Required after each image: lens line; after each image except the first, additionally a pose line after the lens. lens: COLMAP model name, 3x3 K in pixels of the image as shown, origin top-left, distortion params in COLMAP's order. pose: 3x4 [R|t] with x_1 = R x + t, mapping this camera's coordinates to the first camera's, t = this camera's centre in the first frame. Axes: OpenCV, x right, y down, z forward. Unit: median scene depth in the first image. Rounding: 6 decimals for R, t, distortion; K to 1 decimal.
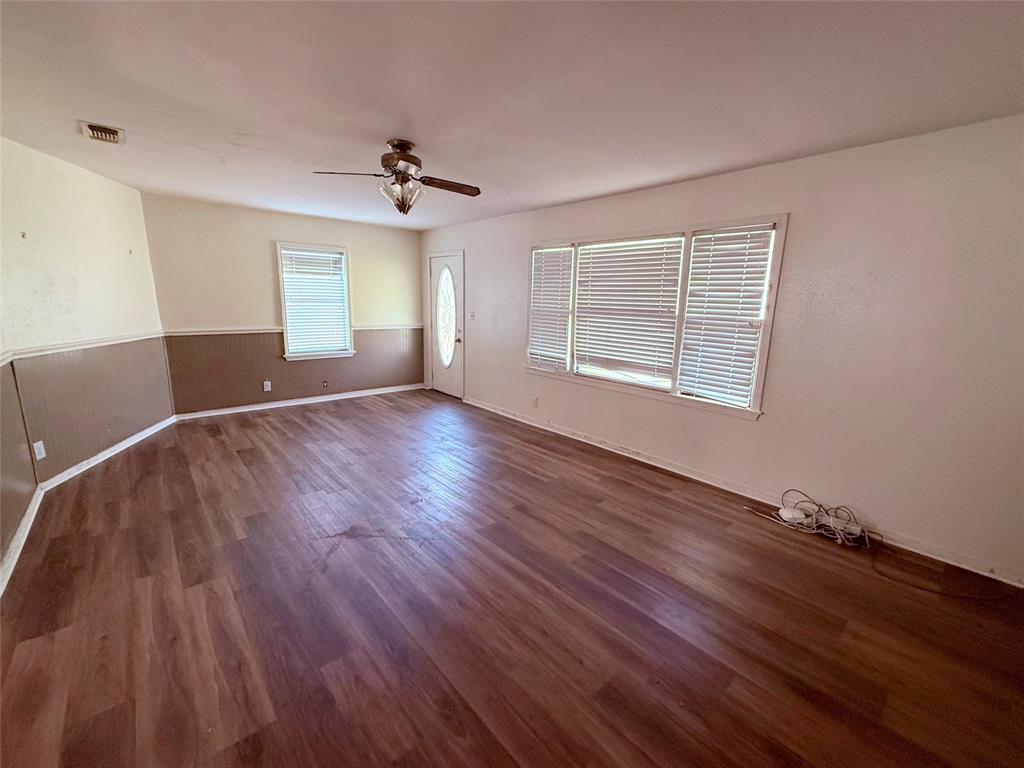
lens RADIAL K [[405.8, 0, 515.2], [0, 405.8, 379.9], [0, 0, 1]] dist [0.001019, -0.000385]
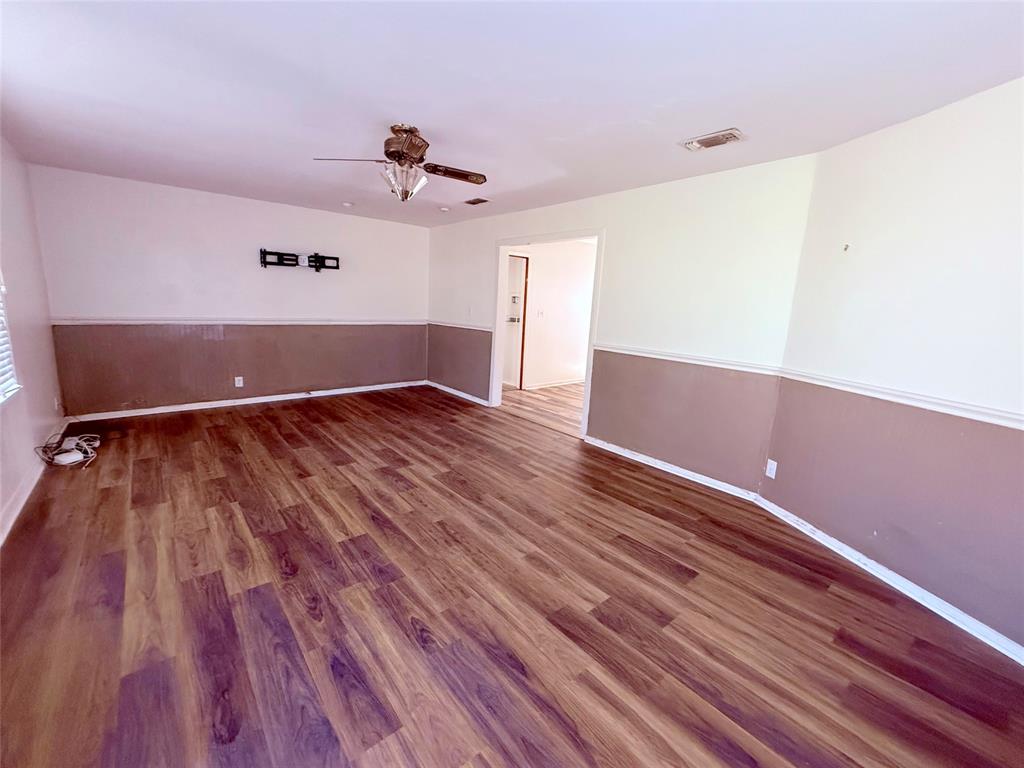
lens RADIAL K [[405.8, 0, 511.5], [0, 405.8, 382.5], [0, 0, 1]] dist [0.001019, -0.000385]
pose [[-0.996884, -0.077273, 0.015861, -0.454855], [-0.065300, 0.921163, 0.383661, -0.310267], [-0.044258, 0.381429, -0.923338, 1.593593]]
